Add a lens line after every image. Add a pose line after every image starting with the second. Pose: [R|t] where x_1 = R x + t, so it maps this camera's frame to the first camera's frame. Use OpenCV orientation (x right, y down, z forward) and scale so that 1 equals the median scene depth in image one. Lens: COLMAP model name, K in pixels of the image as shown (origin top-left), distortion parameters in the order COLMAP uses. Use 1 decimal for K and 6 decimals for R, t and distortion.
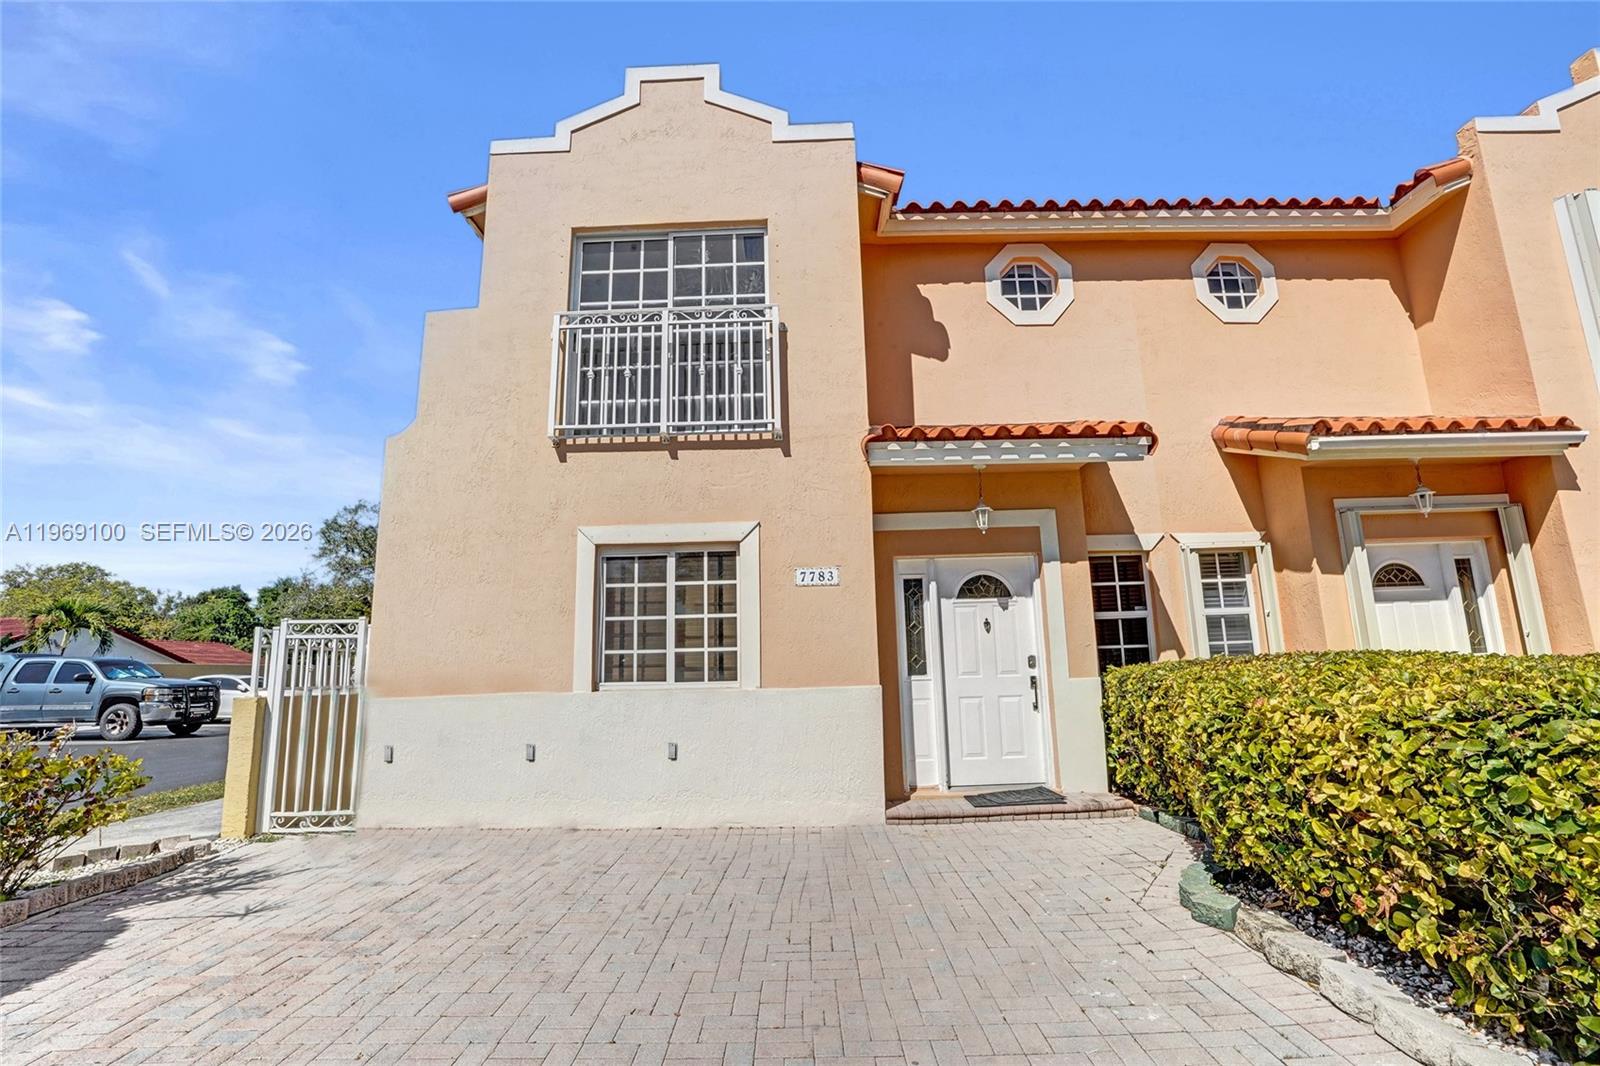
lens RADIAL K [[756.0, 0, 807.5], [0, 756.0, 532.7], [0, 0, 1]] dist [-0.068976, 0.029150]
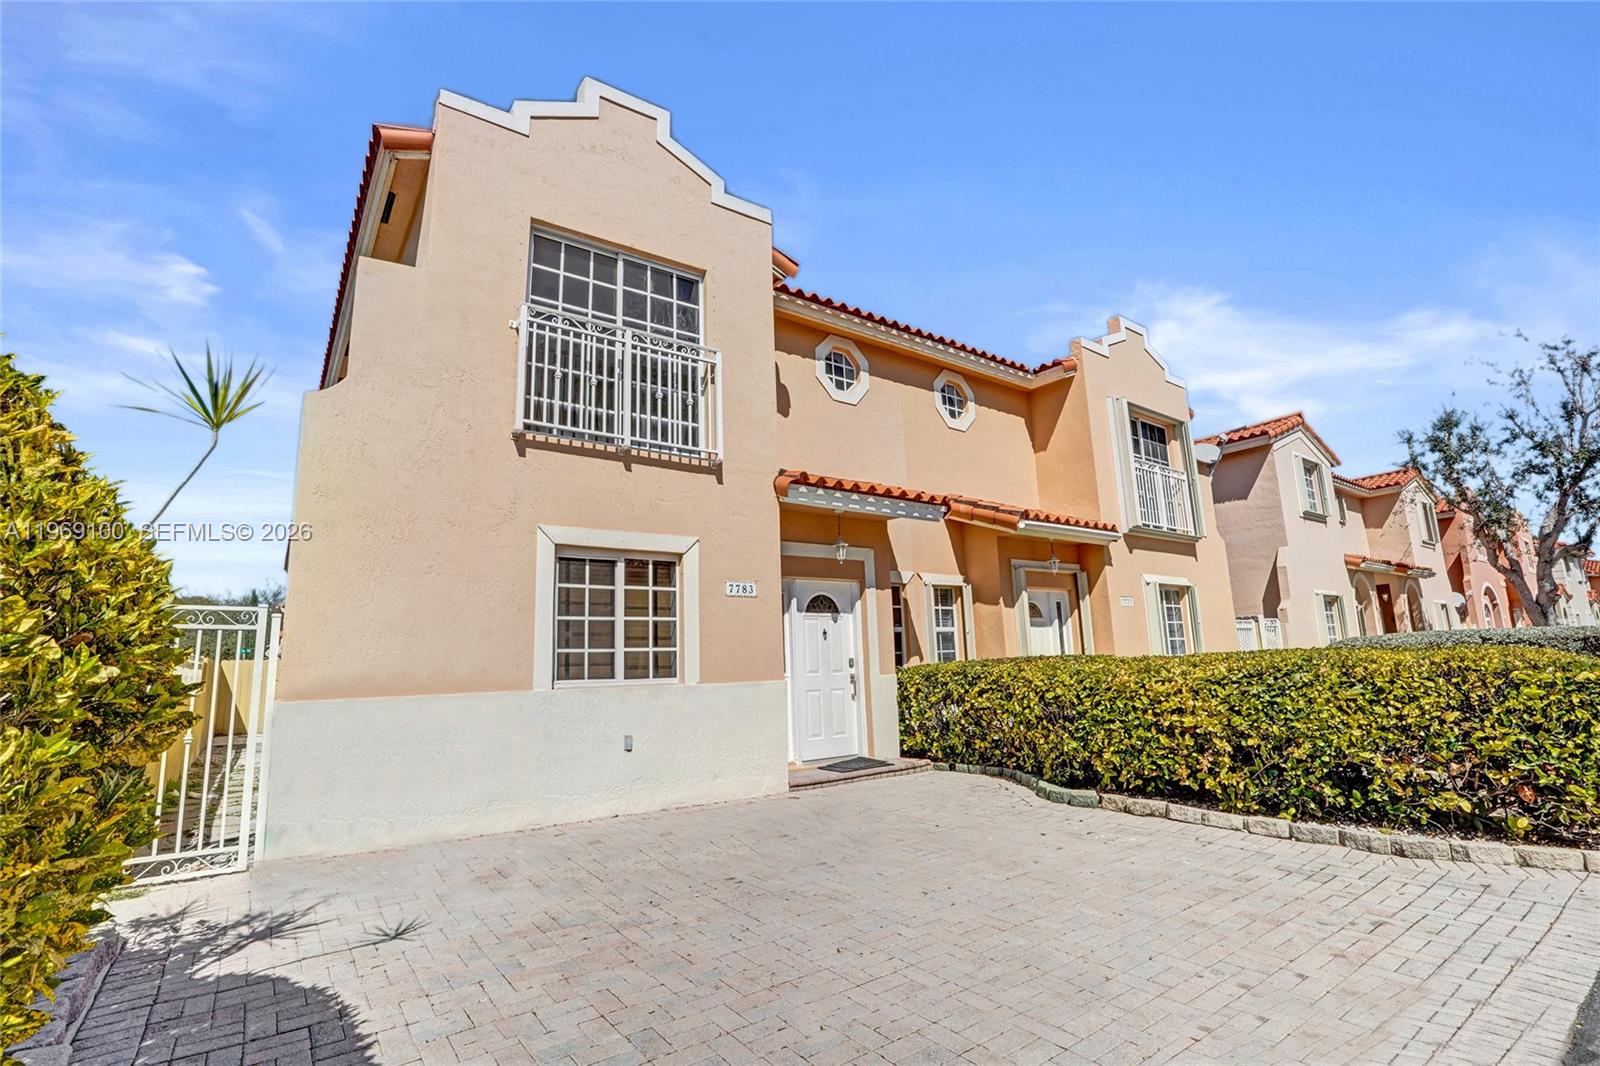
lens RADIAL K [[756.0, 0, 807.5], [0, 756.0, 532.7], [0, 0, 1]] dist [-0.068976, 0.029150]
pose [[0.796374, 0.104142, 0.595770, -0.576602], [-0.093822, 0.994411, -0.048412, 0.016542], [-0.597482, -0.017343, 0.801694, -0.009045]]
